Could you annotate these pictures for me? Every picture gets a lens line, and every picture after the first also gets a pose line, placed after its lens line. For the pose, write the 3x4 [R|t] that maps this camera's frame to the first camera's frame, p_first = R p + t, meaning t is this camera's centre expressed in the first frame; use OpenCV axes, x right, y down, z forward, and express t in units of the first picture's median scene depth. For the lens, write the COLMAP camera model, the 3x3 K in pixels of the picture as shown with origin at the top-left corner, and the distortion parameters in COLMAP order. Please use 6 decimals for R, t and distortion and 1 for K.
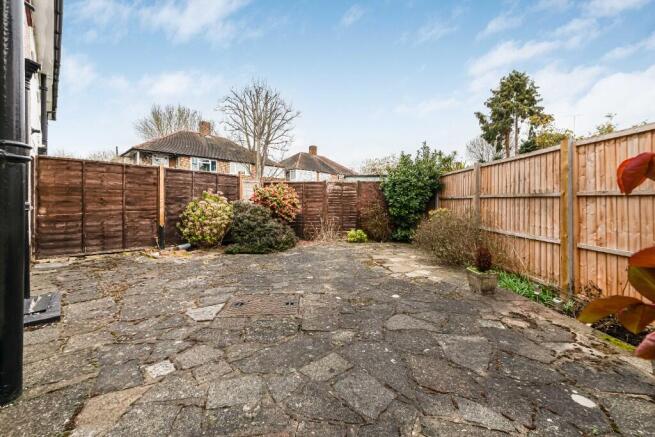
lens RADIAL K [[262.0, 0, 334.1], [0, 262.0, 201.7], [0, 0, 1]] dist [0.001035, 0.000042]
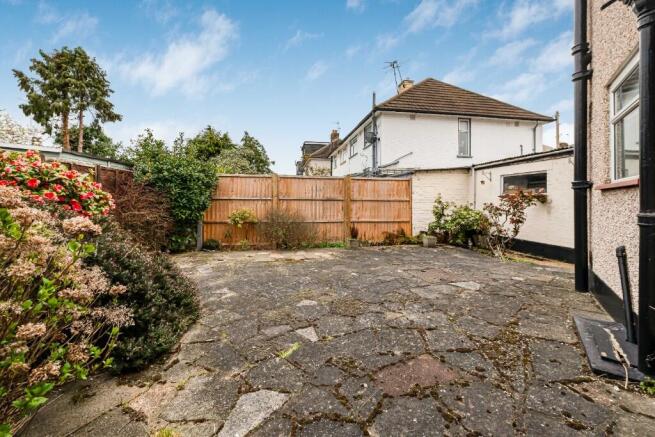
lens RADIAL K [[262.0, 0, 334.1], [0, 262.0, 201.7], [0, 0, 1]] dist [0.001035, 0.000042]
pose [[-0.126329, -0.003687, 0.991982, -0.282644], [-0.005606, 0.999980, 0.003003, -0.002619], [-0.991973, -0.005181, -0.126347, 0.300095]]
